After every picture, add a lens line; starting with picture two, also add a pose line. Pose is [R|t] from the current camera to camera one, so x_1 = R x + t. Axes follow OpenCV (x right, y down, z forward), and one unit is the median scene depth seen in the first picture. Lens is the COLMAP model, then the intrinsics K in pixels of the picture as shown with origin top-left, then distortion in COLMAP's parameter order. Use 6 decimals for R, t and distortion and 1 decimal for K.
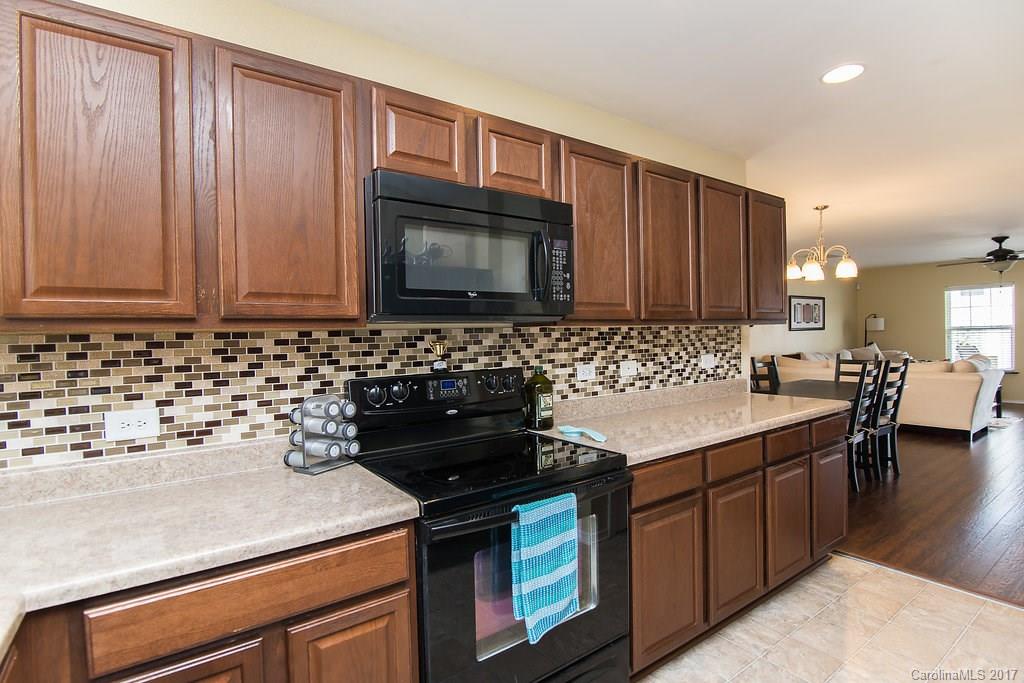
lens RADIAL K [[504.1, 0, 488.2], [0, 504.1, 343.6], [0, 0, 1]] dist [-0.024725, -0.000116]
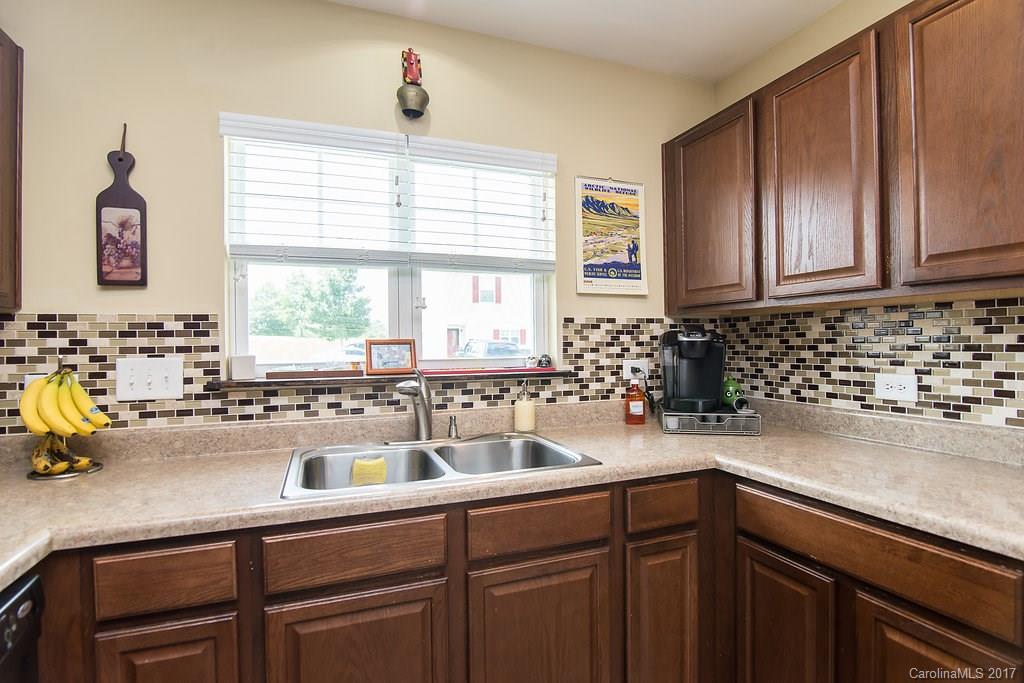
lens RADIAL K [[504.1, 0, 517.8], [0, 504.1, 340.1], [0, 0, 1]] dist [-0.024725, -0.000116]
pose [[-0.236272, 0.017675, -0.971526, 0.558385], [0.000811, 0.999838, 0.017993, 0.035199], [0.971687, 0.003463, -0.236248, 0.431782]]
